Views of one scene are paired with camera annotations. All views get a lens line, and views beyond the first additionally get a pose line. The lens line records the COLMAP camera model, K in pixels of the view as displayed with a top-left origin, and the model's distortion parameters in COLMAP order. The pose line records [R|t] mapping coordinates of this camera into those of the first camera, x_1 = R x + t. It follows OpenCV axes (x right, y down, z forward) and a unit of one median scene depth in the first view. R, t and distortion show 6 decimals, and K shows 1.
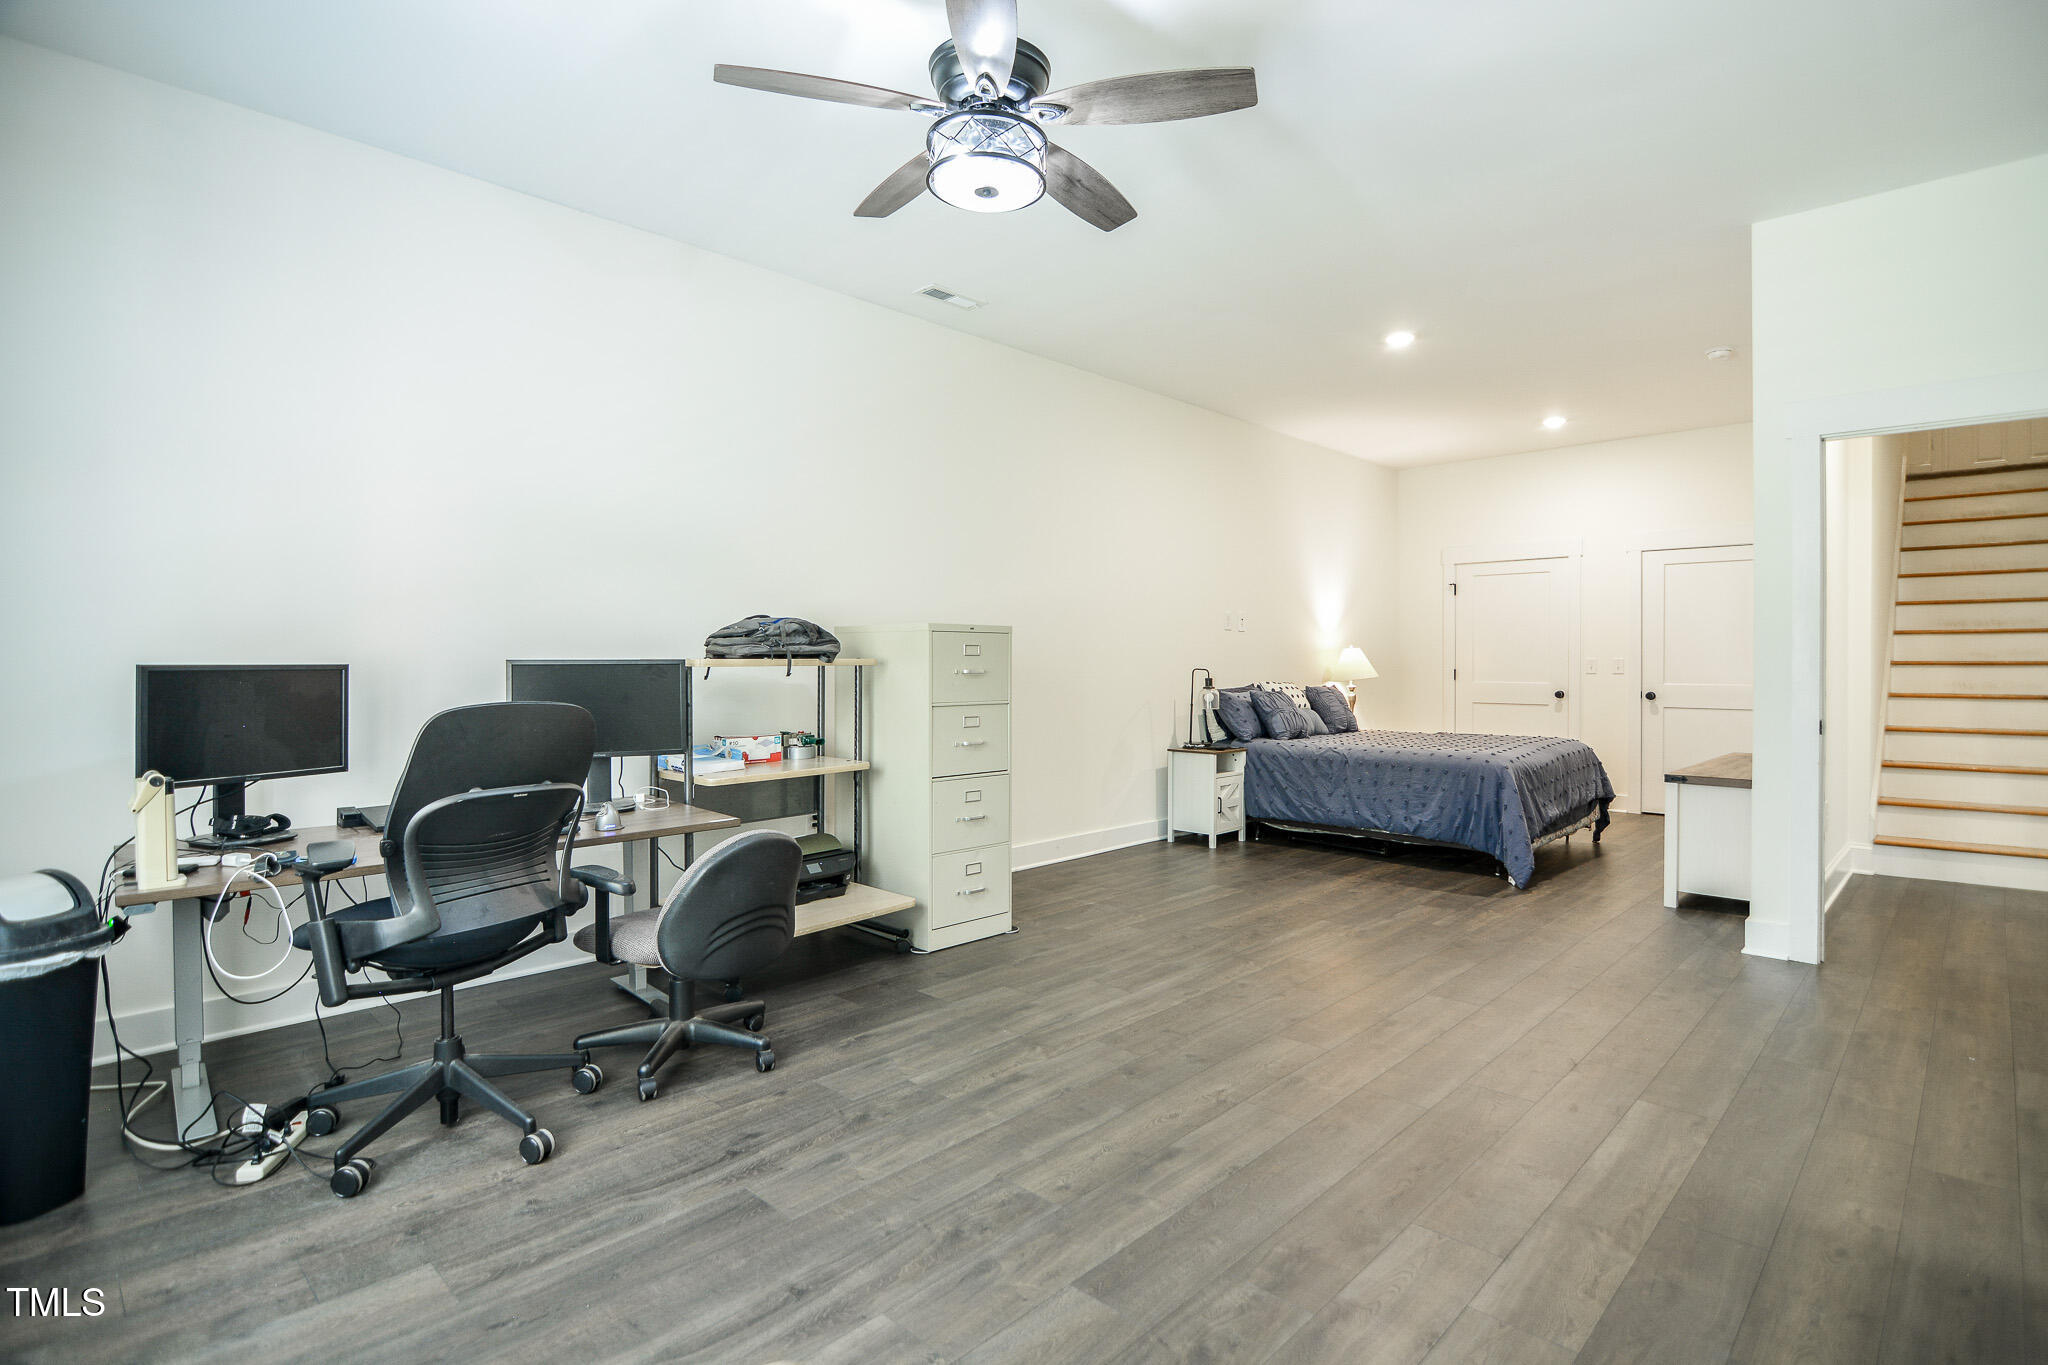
lens RADIAL K [[1005.9, 0, 1028.9], [0, 1005.9, 674.0], [0, 0, 1]] dist [-0.006714, -0.008006]
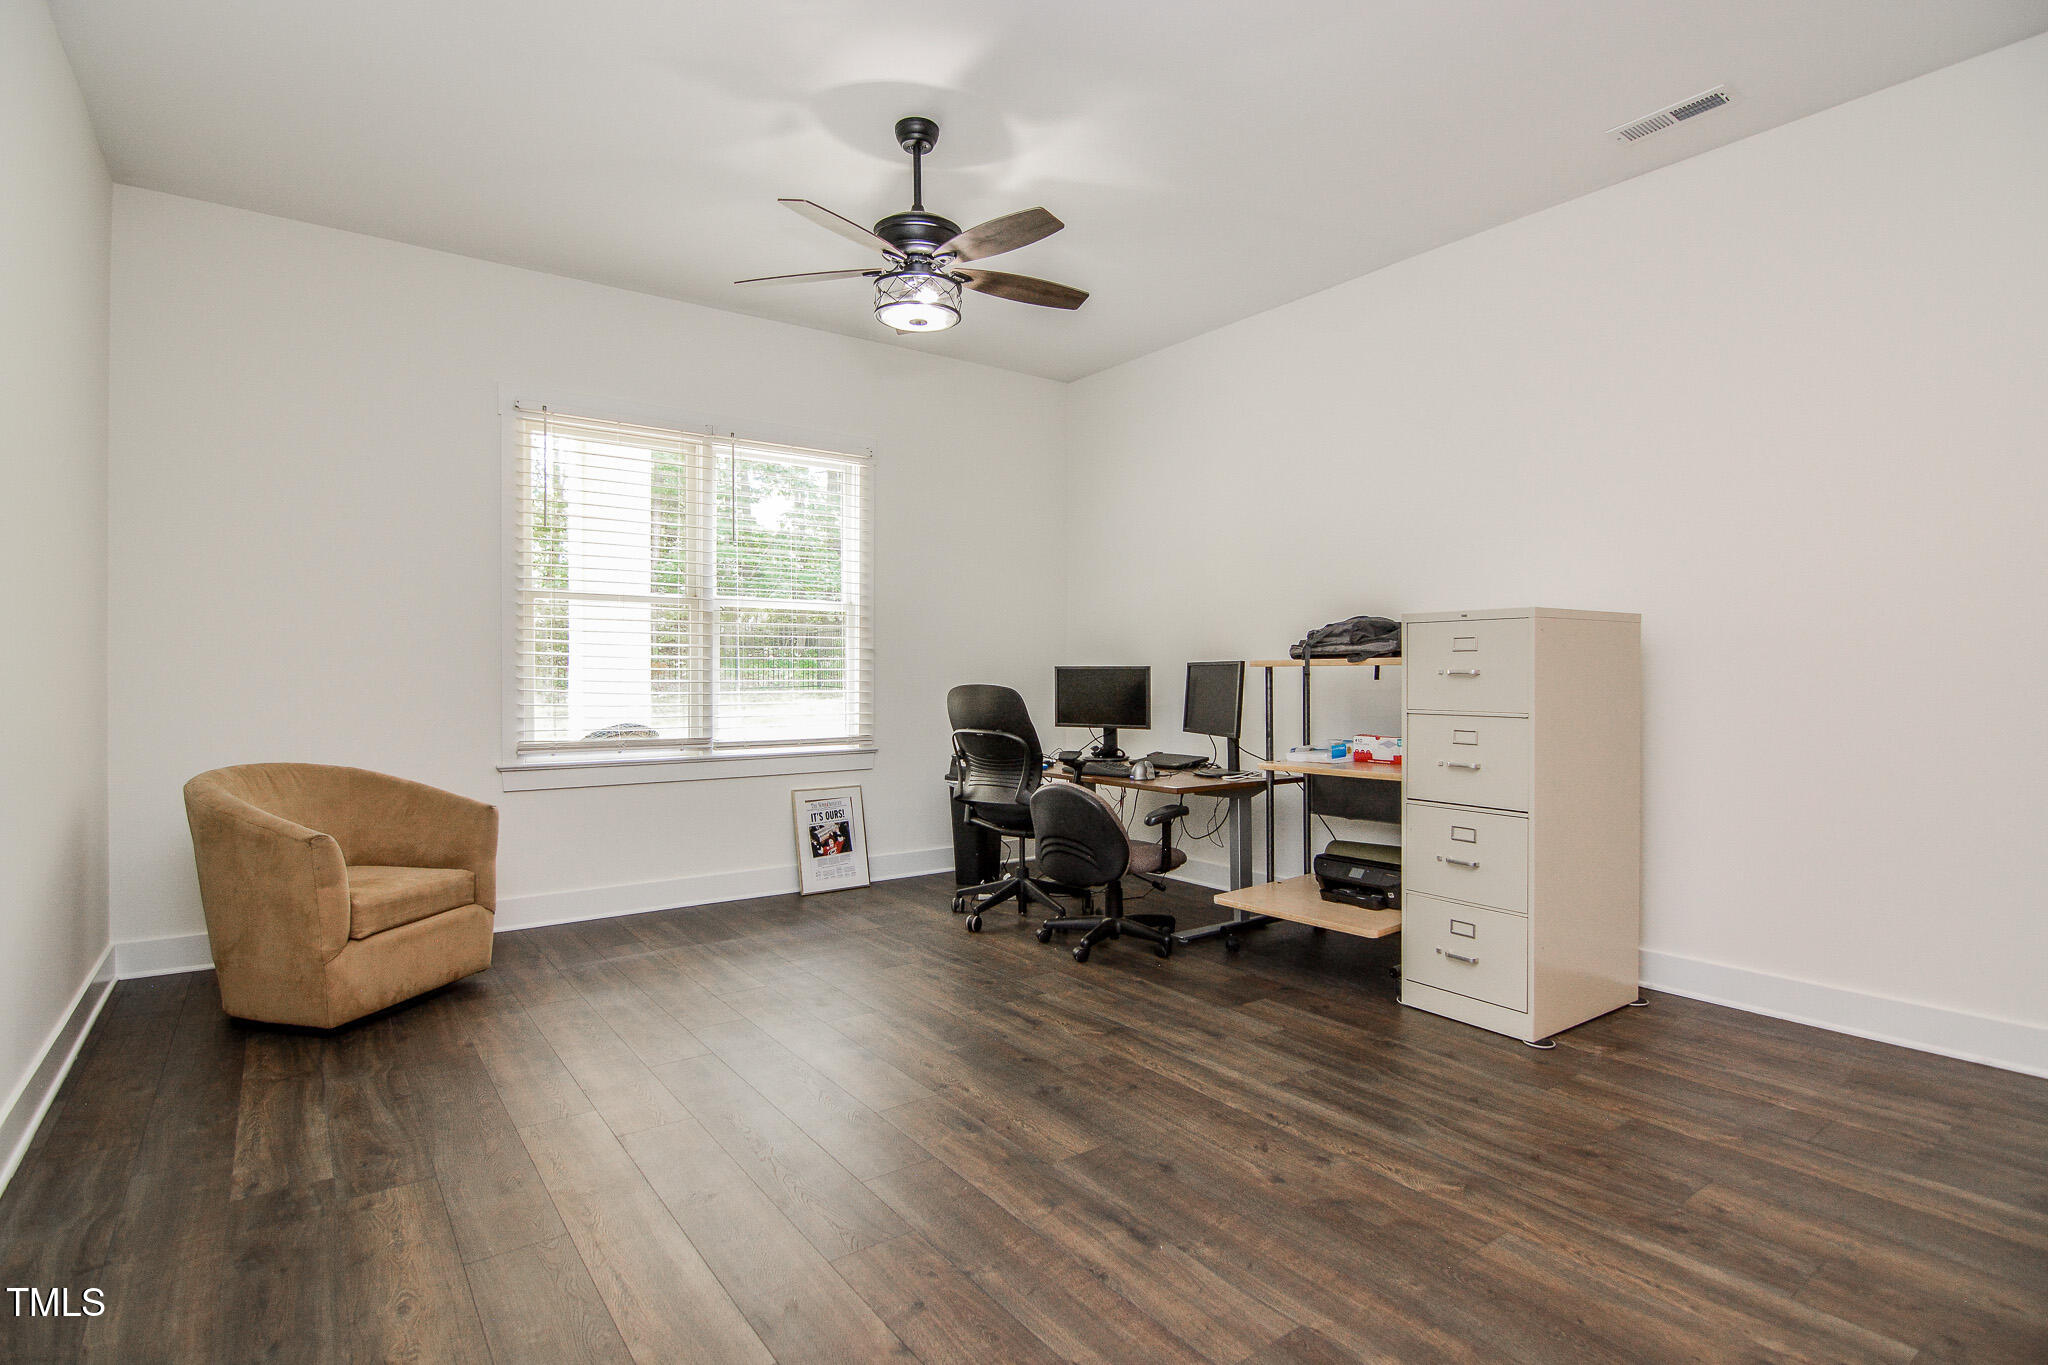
lens RADIAL K [[1005.9, 0, 1028.9], [0, 1005.9, 674.0], [0, 0, 1]] dist [-0.006714, -0.008006]
pose [[-0.163969, 0.001625, -0.986464, 0.957886], [-0.013263, 0.999905, 0.003852, 0.000925], [0.986376, 0.013715, -0.163932, 1.007840]]
